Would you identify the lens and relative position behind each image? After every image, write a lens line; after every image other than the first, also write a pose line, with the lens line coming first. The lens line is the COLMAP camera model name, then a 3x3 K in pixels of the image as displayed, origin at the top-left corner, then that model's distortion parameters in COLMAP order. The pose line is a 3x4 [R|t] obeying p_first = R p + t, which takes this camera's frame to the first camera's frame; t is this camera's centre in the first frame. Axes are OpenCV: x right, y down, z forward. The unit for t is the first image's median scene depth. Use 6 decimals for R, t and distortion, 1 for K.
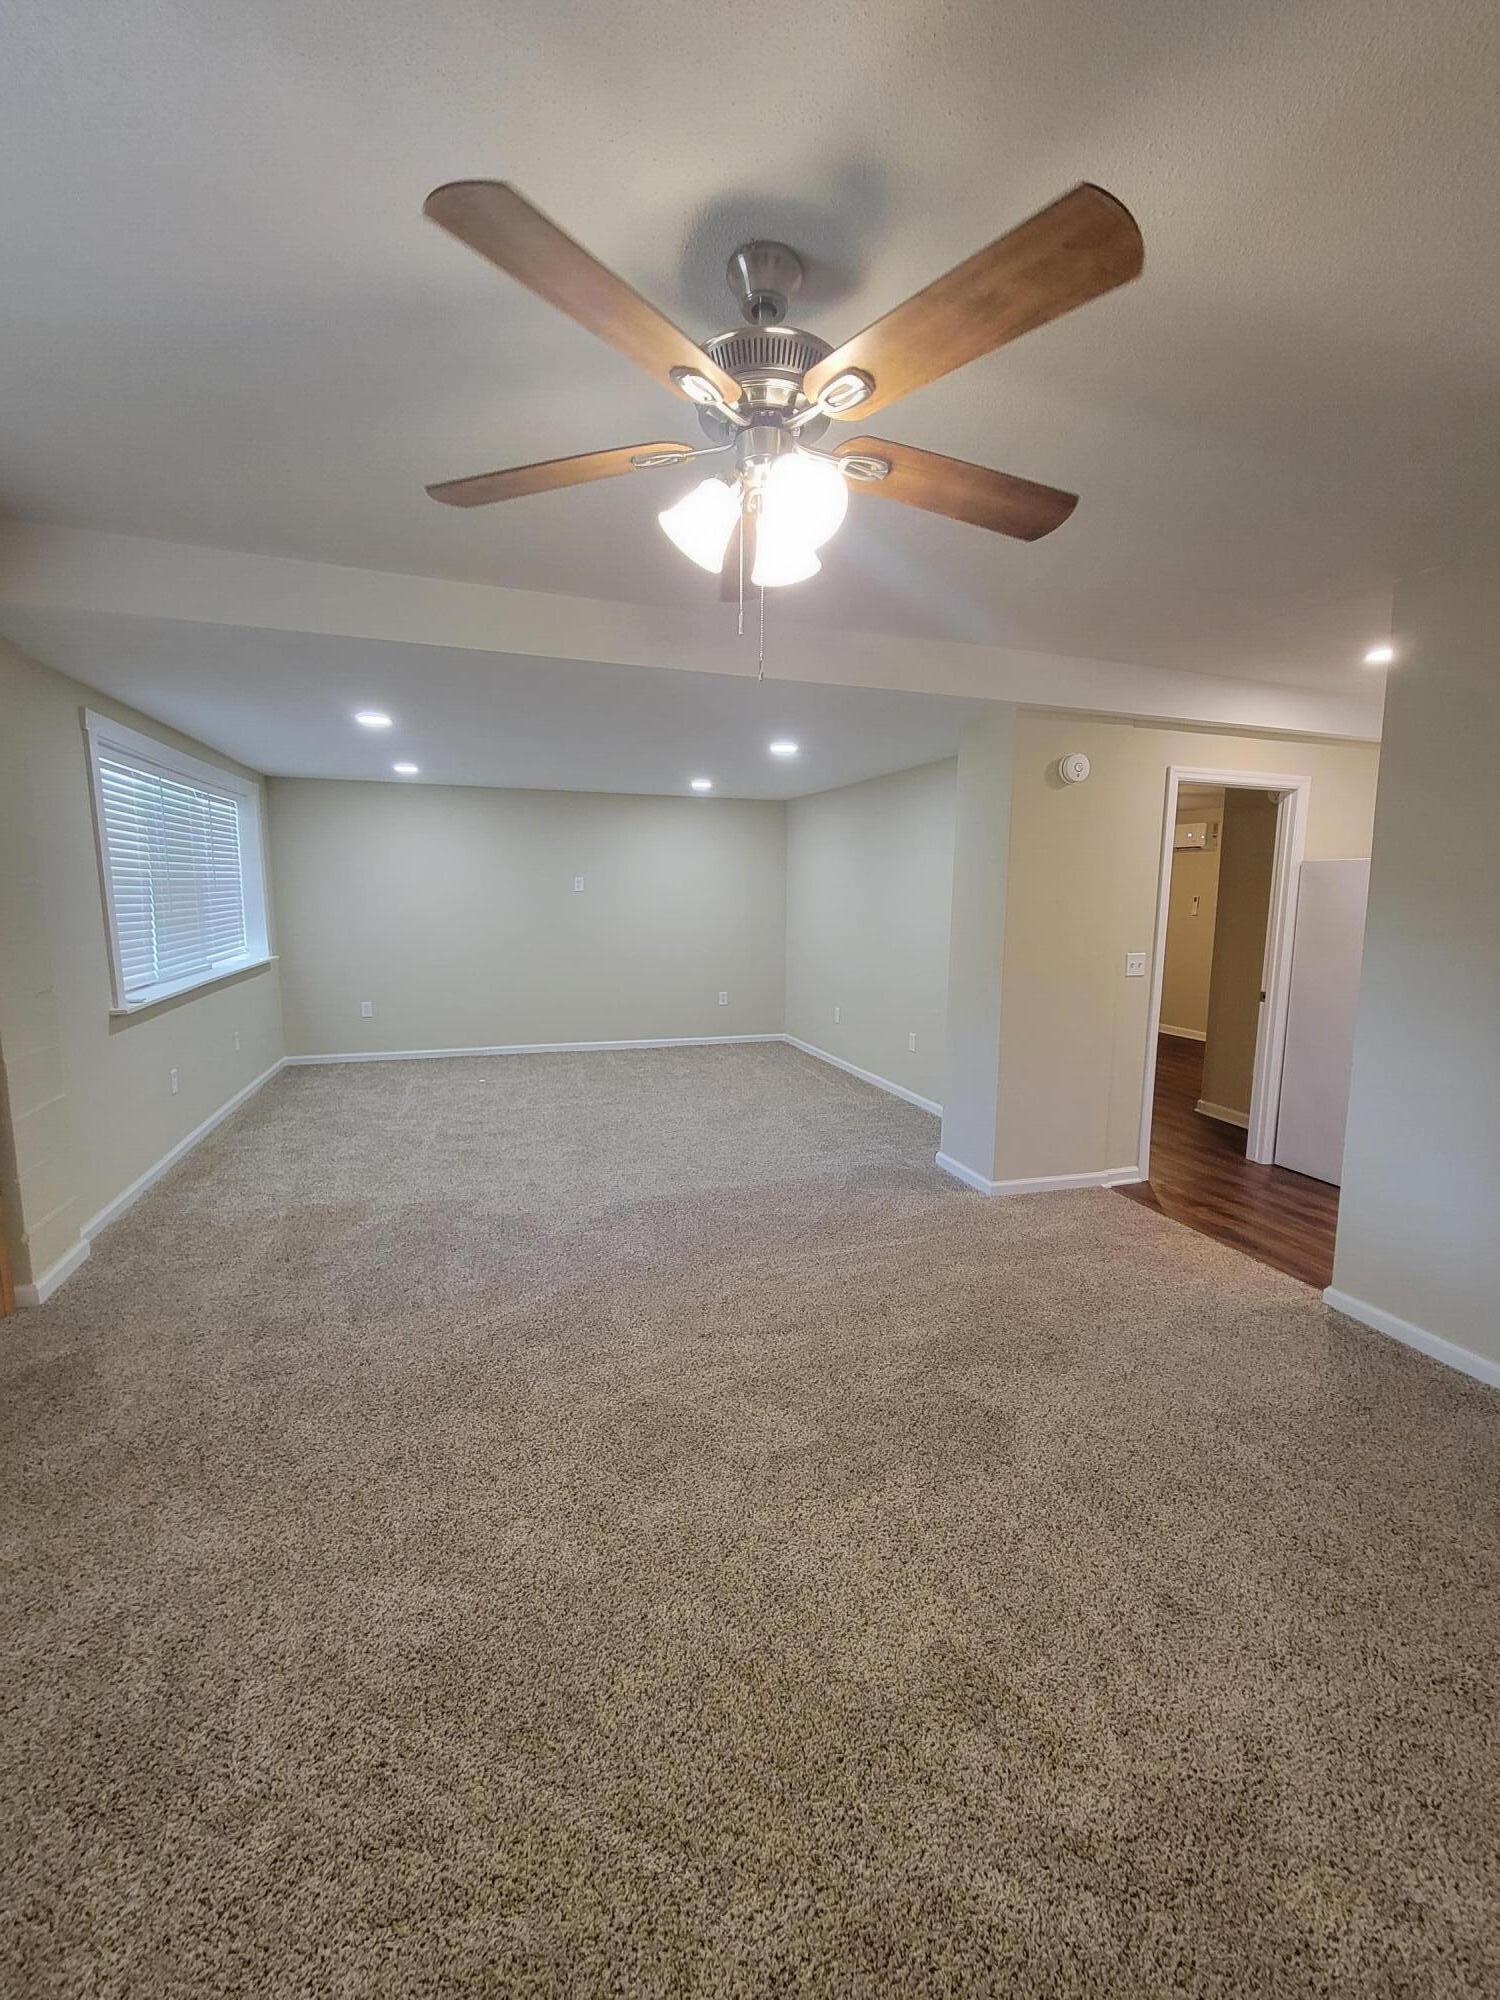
lens RADIAL K [[815.9, 0, 750.0], [0, 815.9, 1000.0], [0, 0, 1]] dist [0.001940, -0.002942]
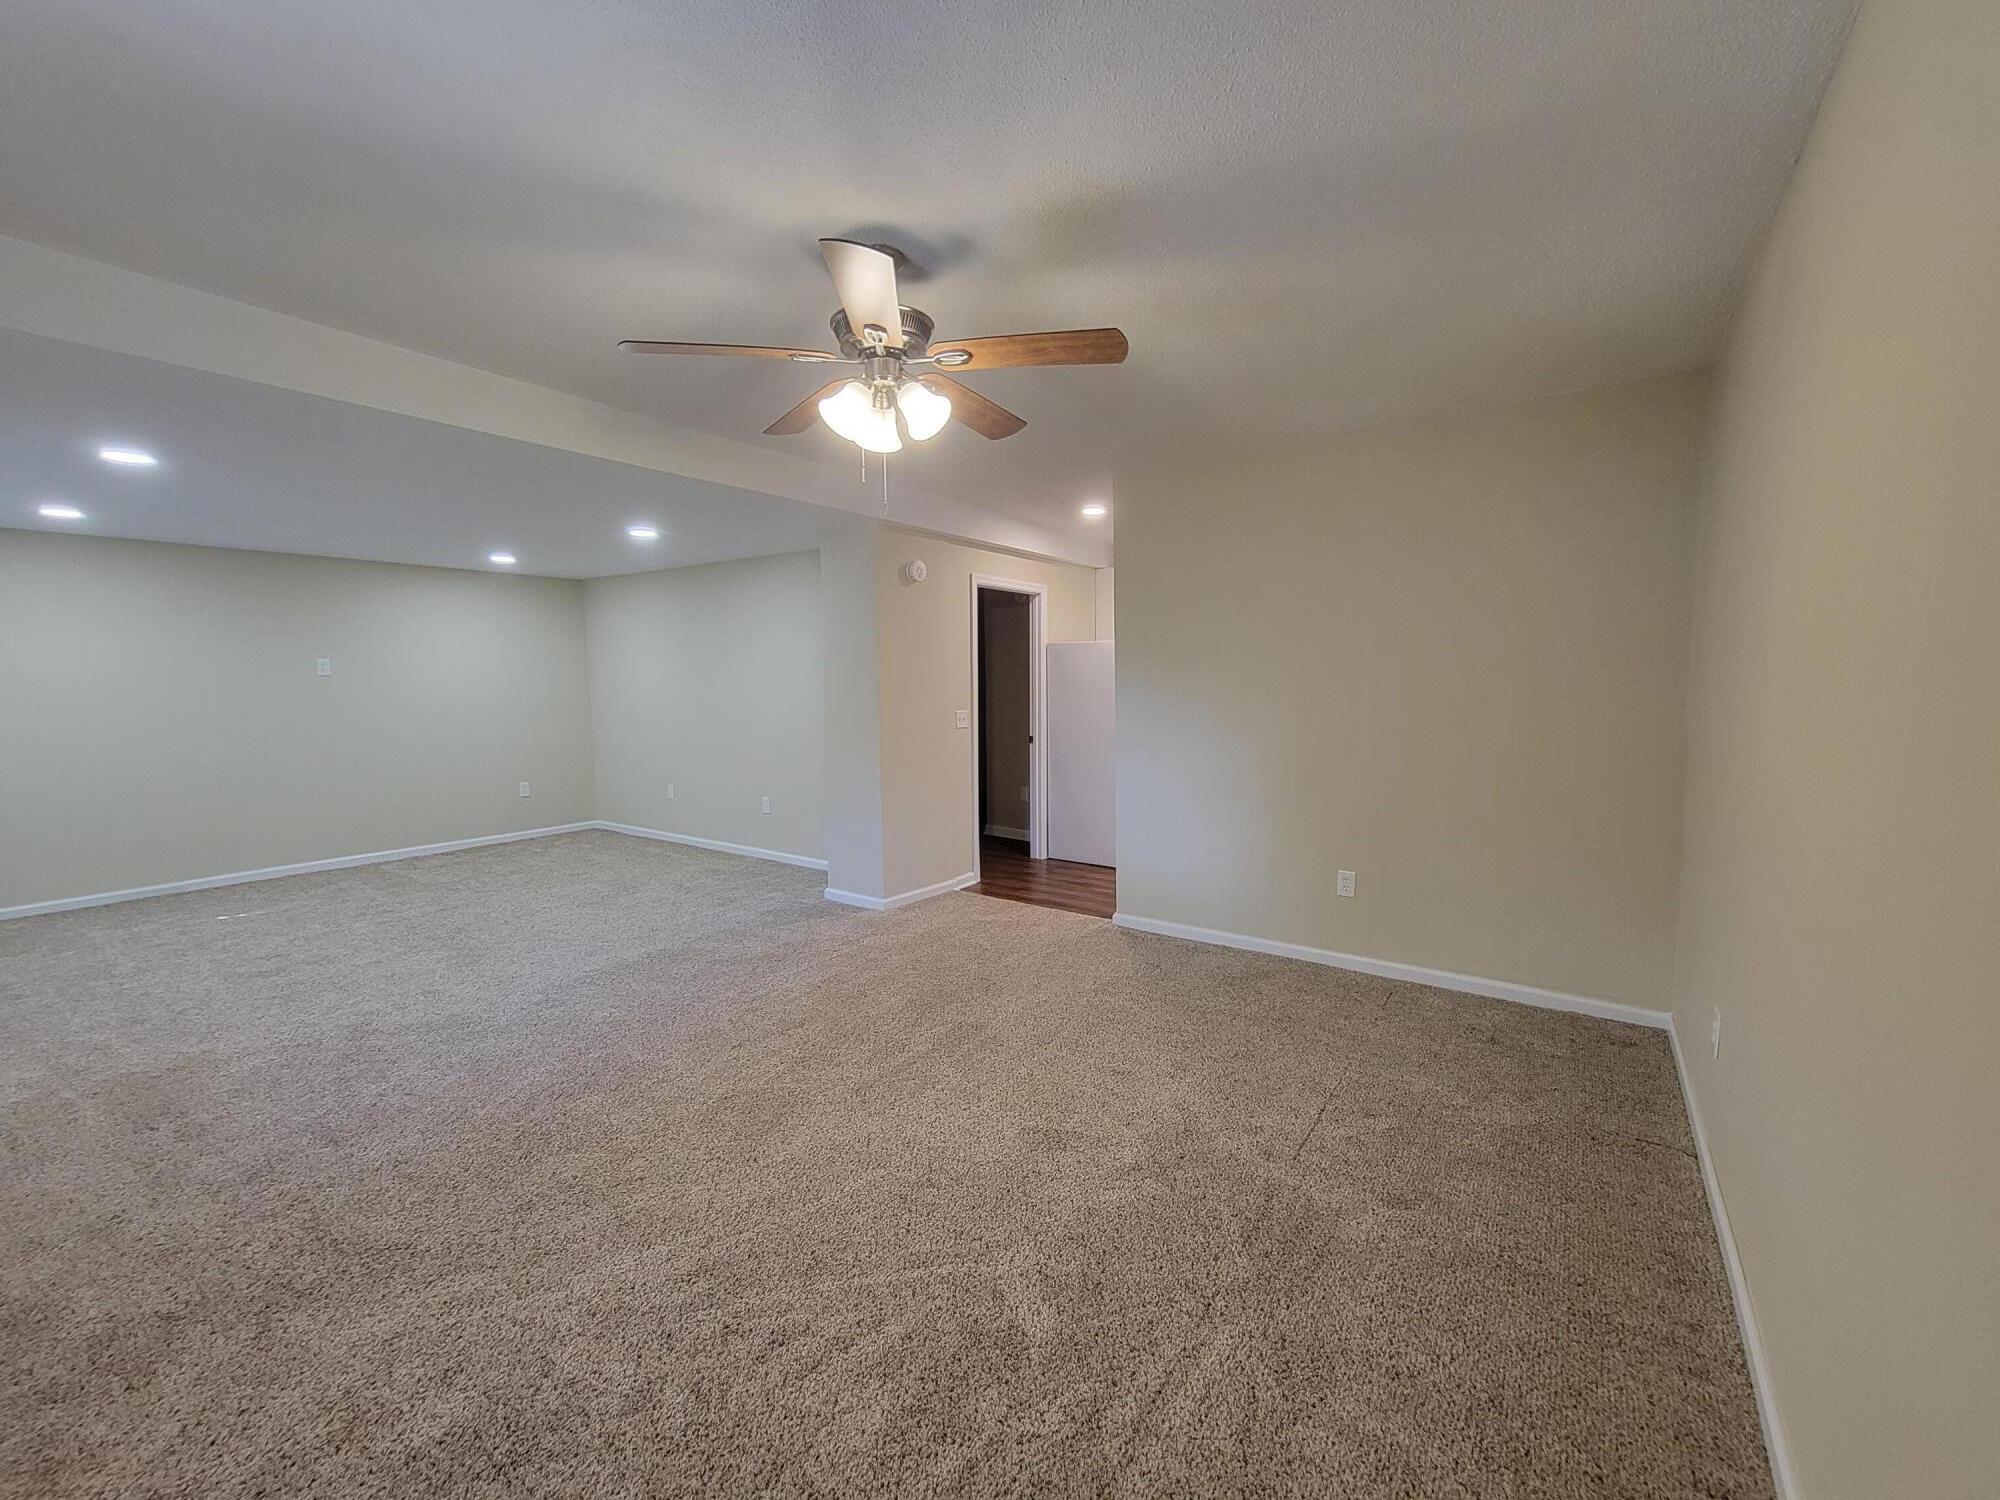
lens RADIAL K [[815.9, 0, 997.5], [0, 815.9, 752.5], [0, 0, 1]] dist [0.001940, -0.002942]
pose [[0.812210, -0.071181, 0.579007, -0.271269], [0.093262, 0.995606, -0.008429, 0.029137], [-0.575862, 0.060846, 0.815279, -0.122568]]
